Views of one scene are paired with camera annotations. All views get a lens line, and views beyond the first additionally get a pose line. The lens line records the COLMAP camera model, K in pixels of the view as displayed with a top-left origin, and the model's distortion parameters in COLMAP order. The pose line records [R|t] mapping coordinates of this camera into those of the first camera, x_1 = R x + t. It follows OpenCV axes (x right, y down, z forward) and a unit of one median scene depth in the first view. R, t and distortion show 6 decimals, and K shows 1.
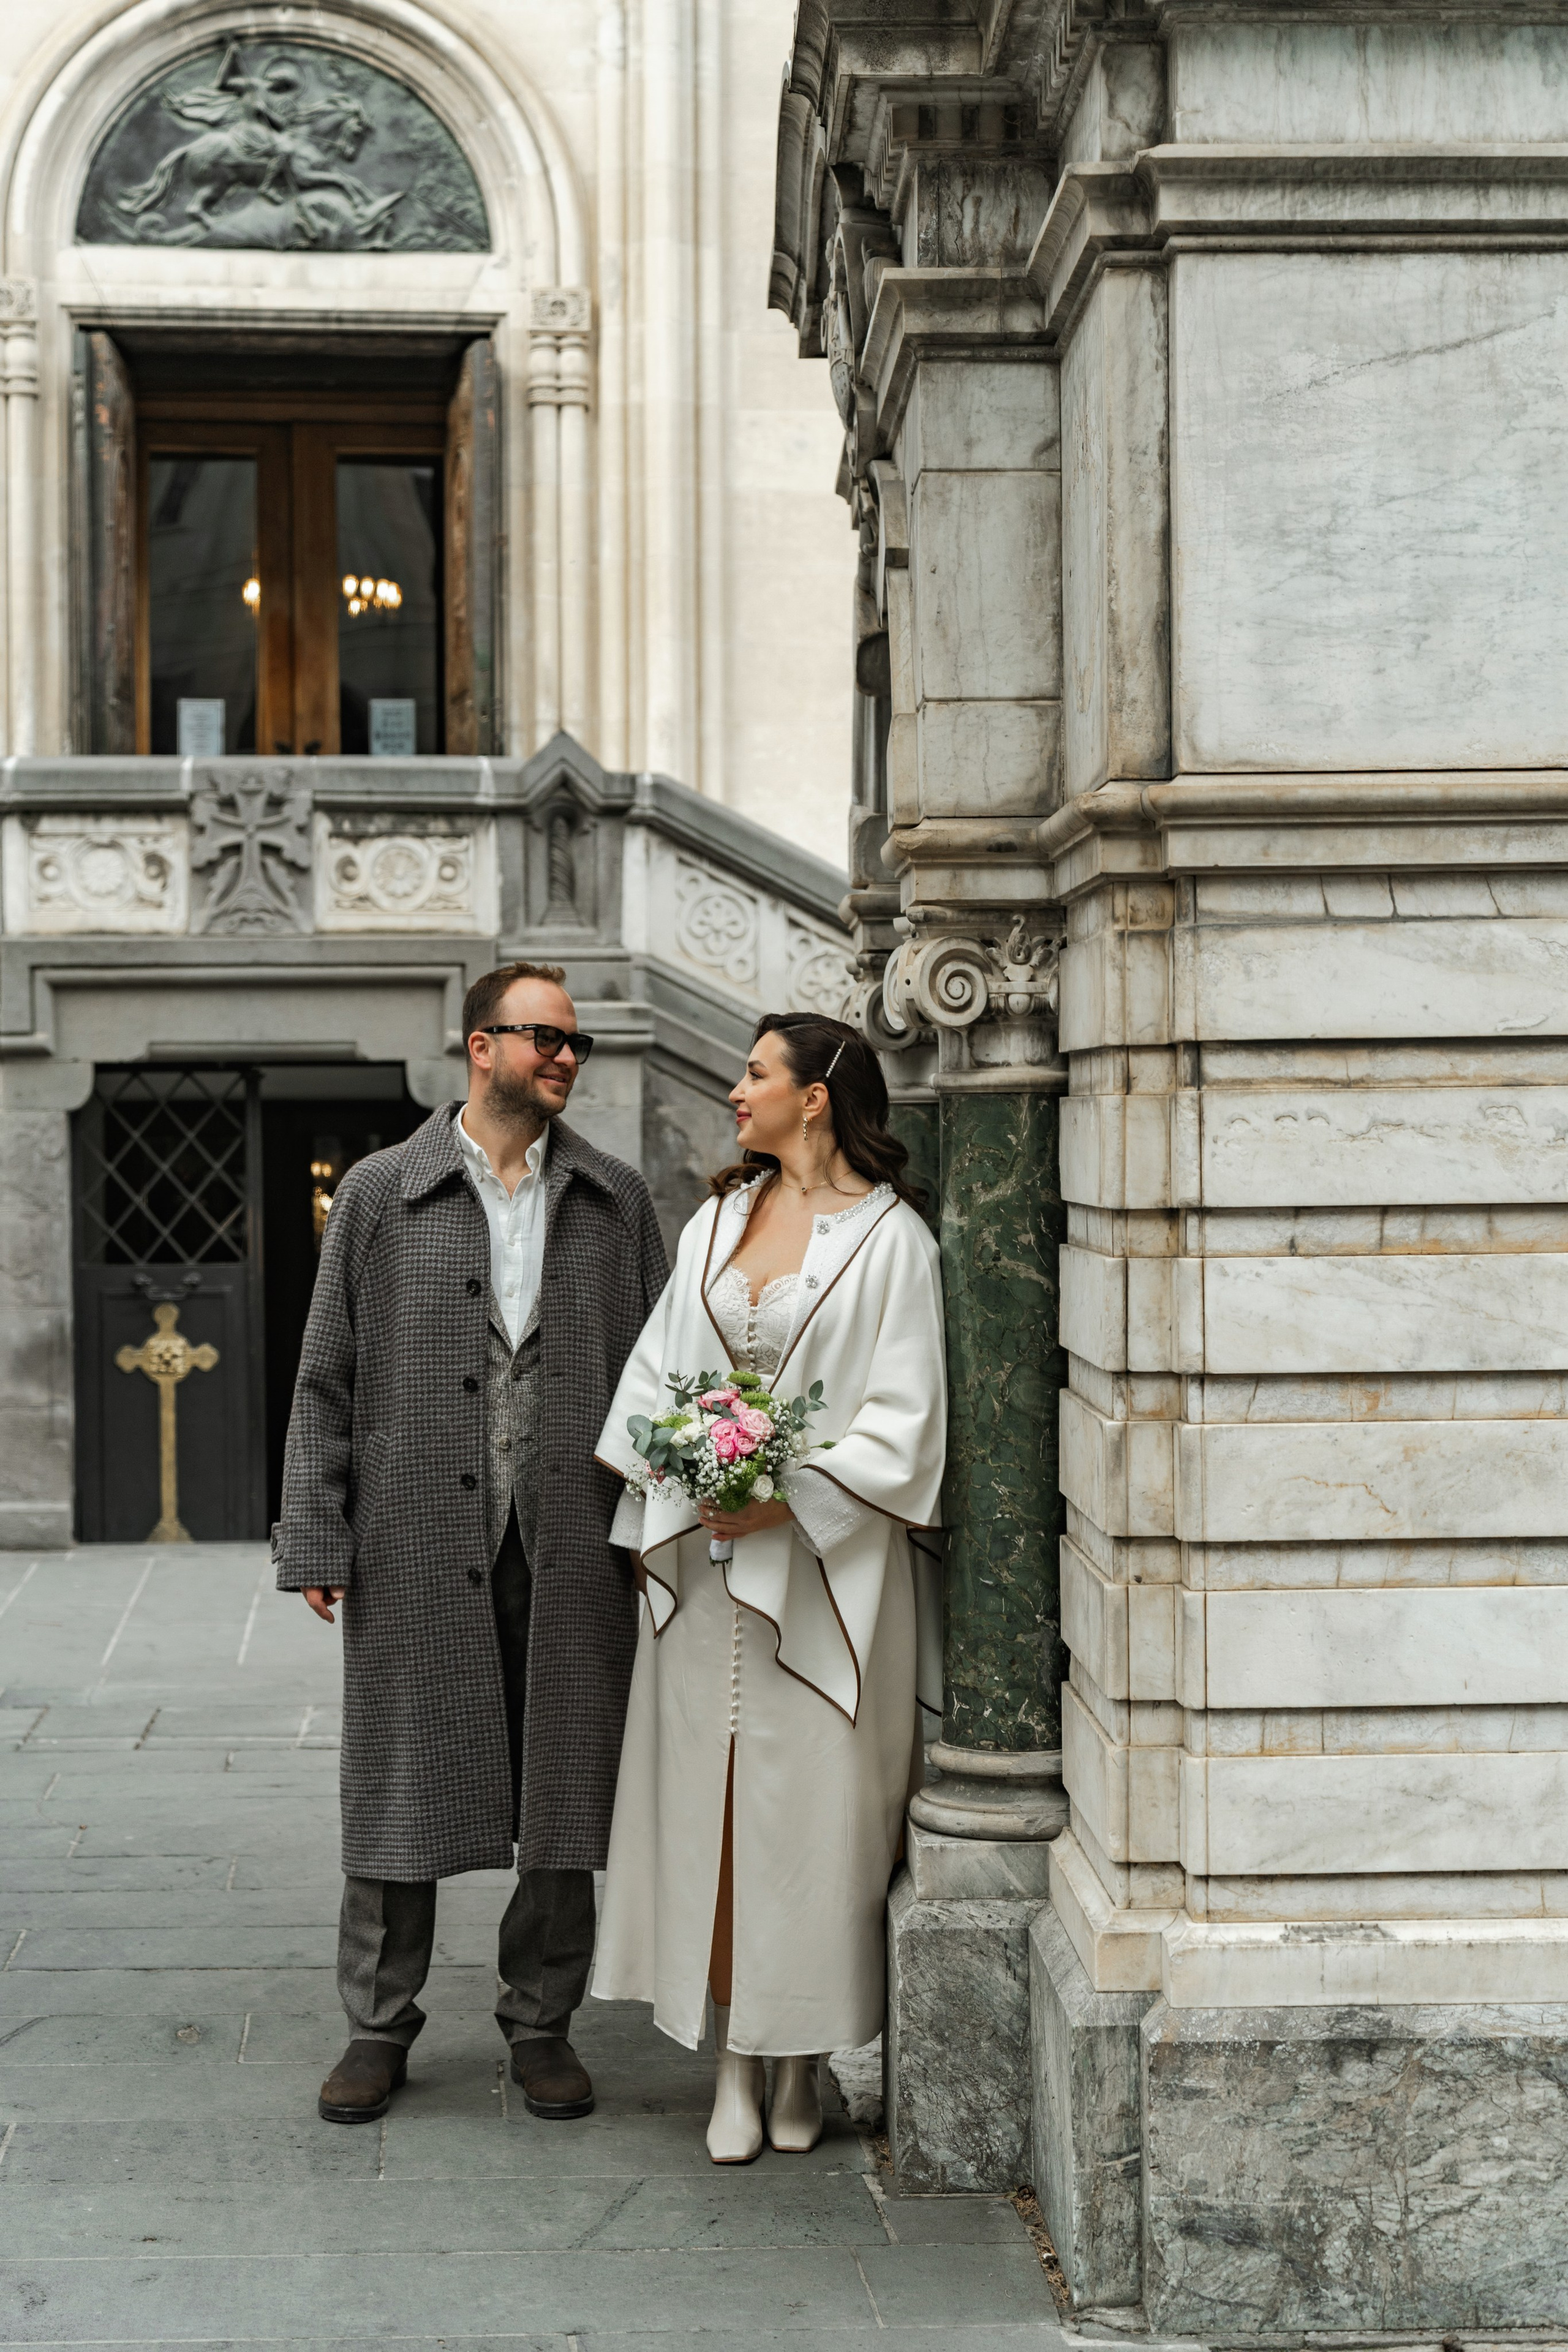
lens RADIAL K [[3203.6, 0, 790.2], [0, 3203.6, 1320.6], [0, 0, 1]] dist [-0.013430, 0.044586]
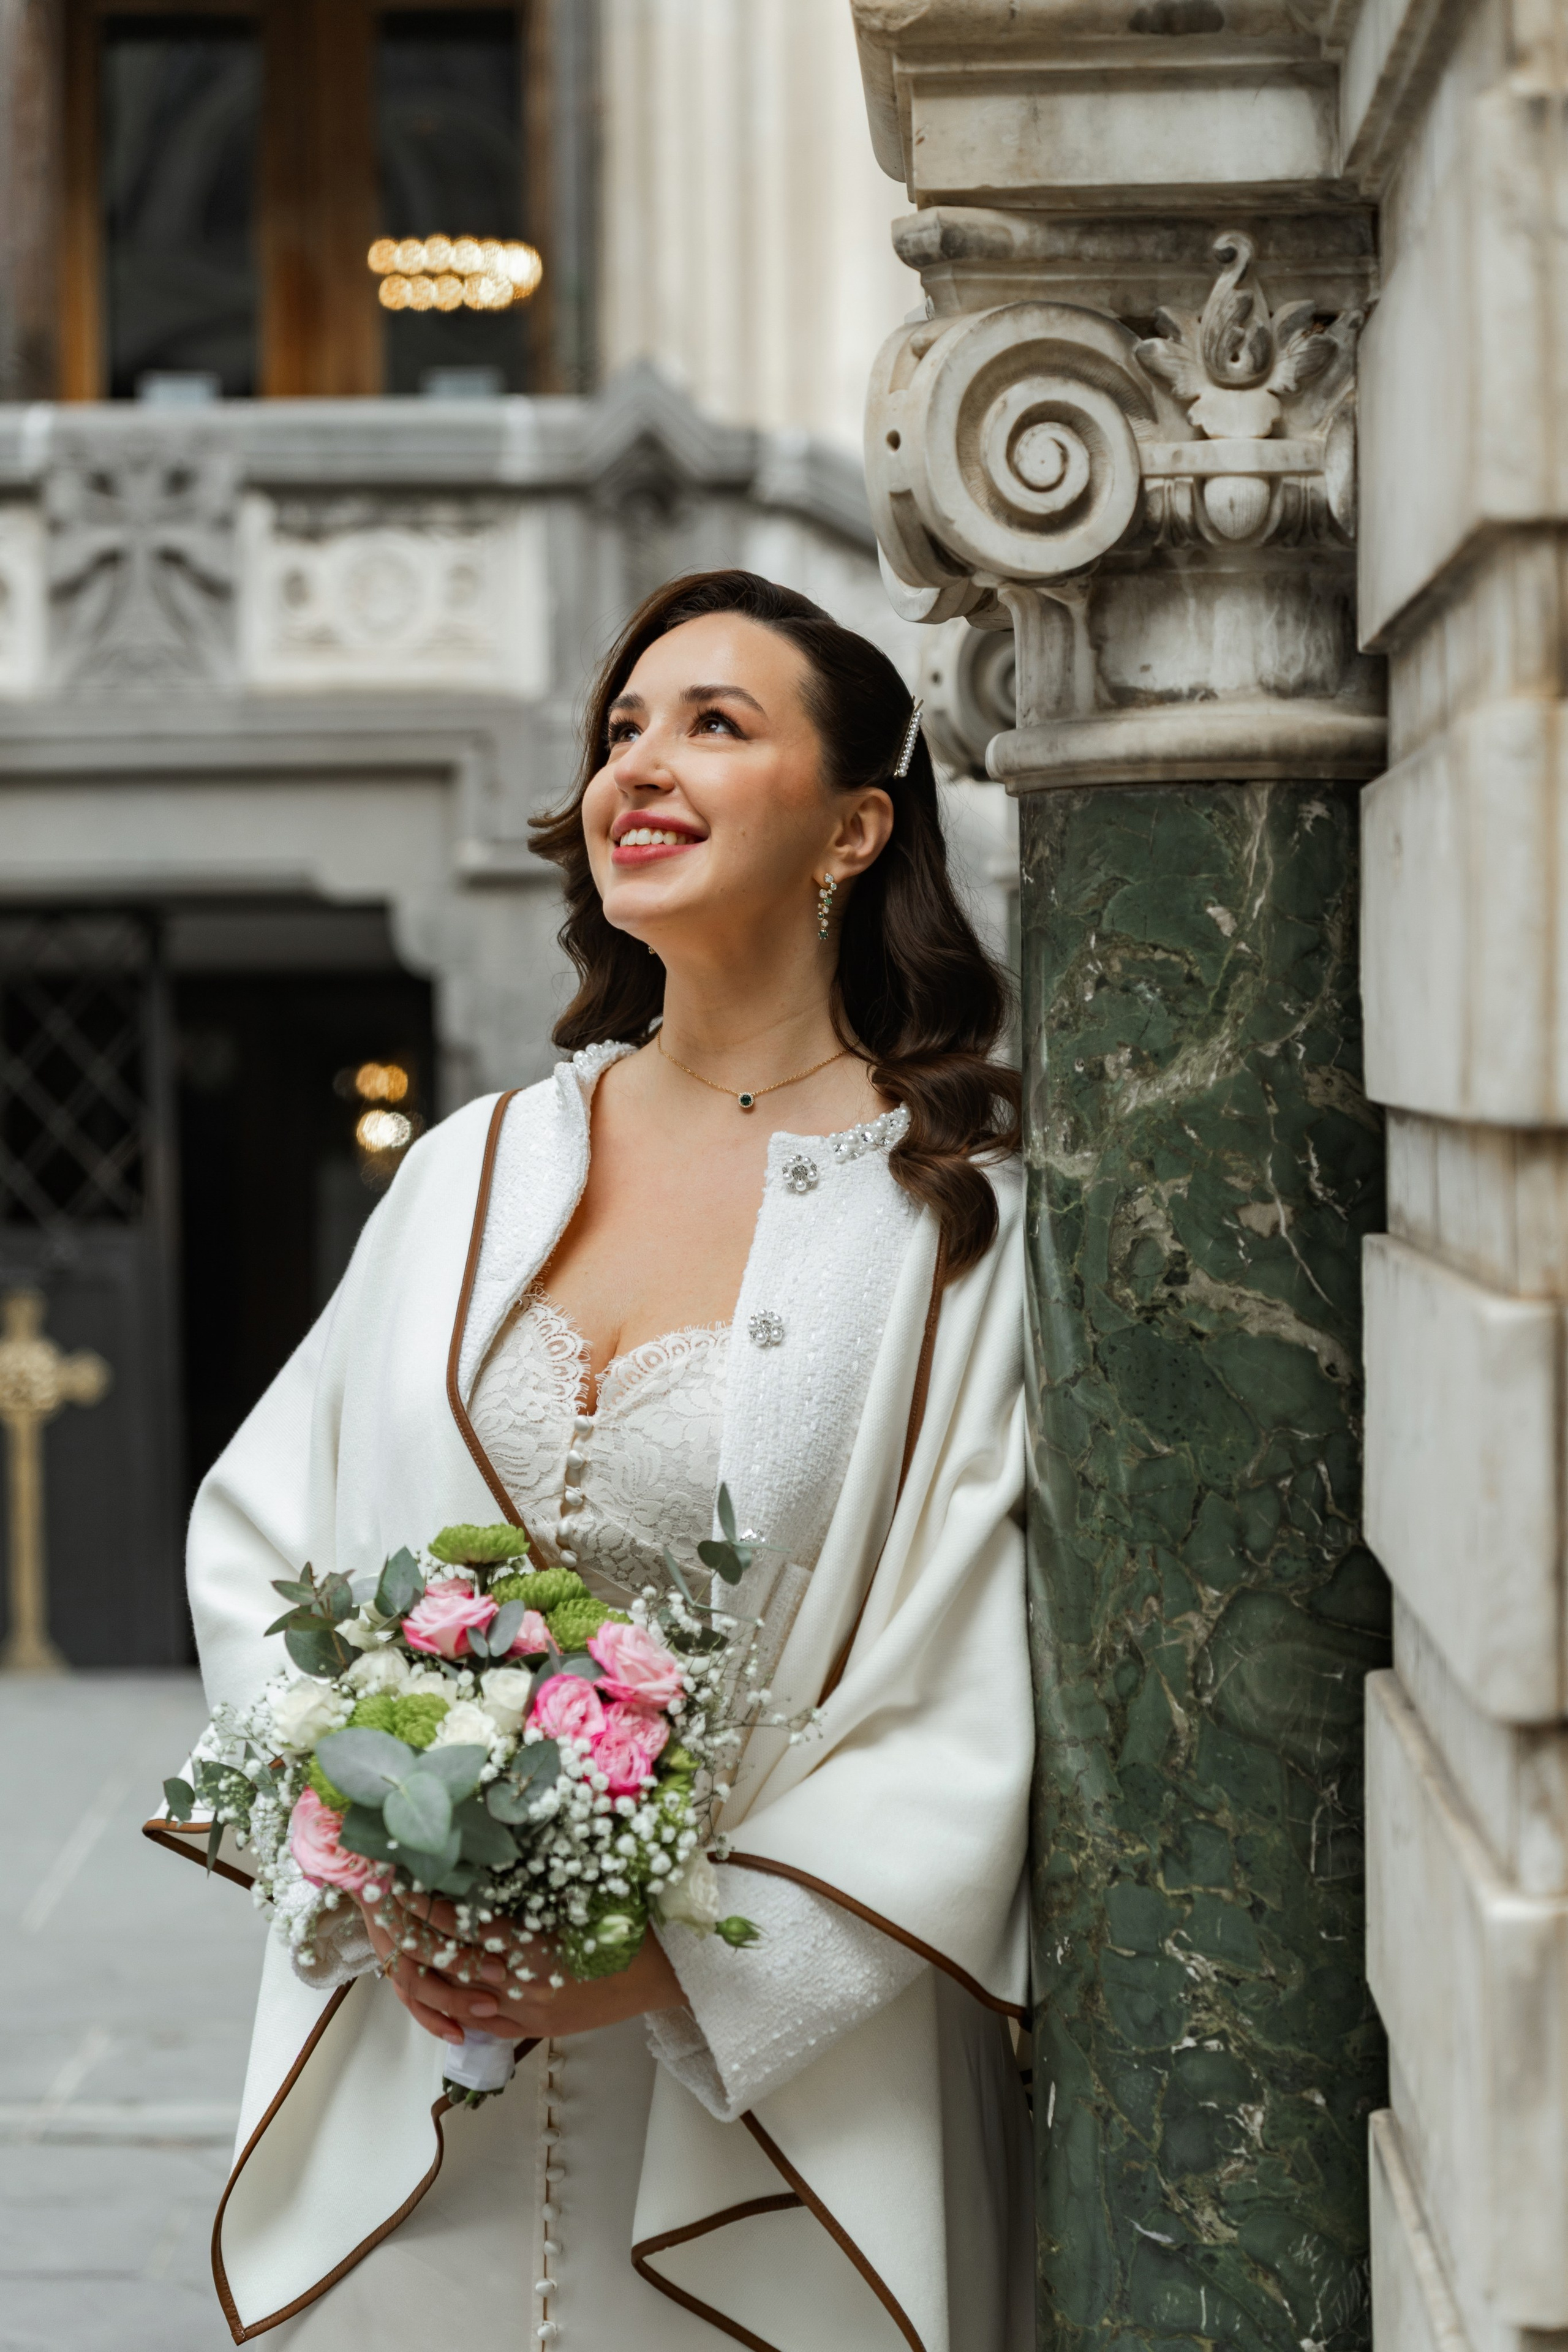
lens RADIAL K [[4270.3, 0, 784.0], [0, 4270.3, 1176.0], [0, 0, 1]] dist [-0.010525, 0.035080]
pose [[0.996727, -0.001658, -0.080827, 0.059779], [-0.000490, 0.999648, -0.026544, -0.018105], [0.080843, 0.026496, 0.996375, 0.553638]]
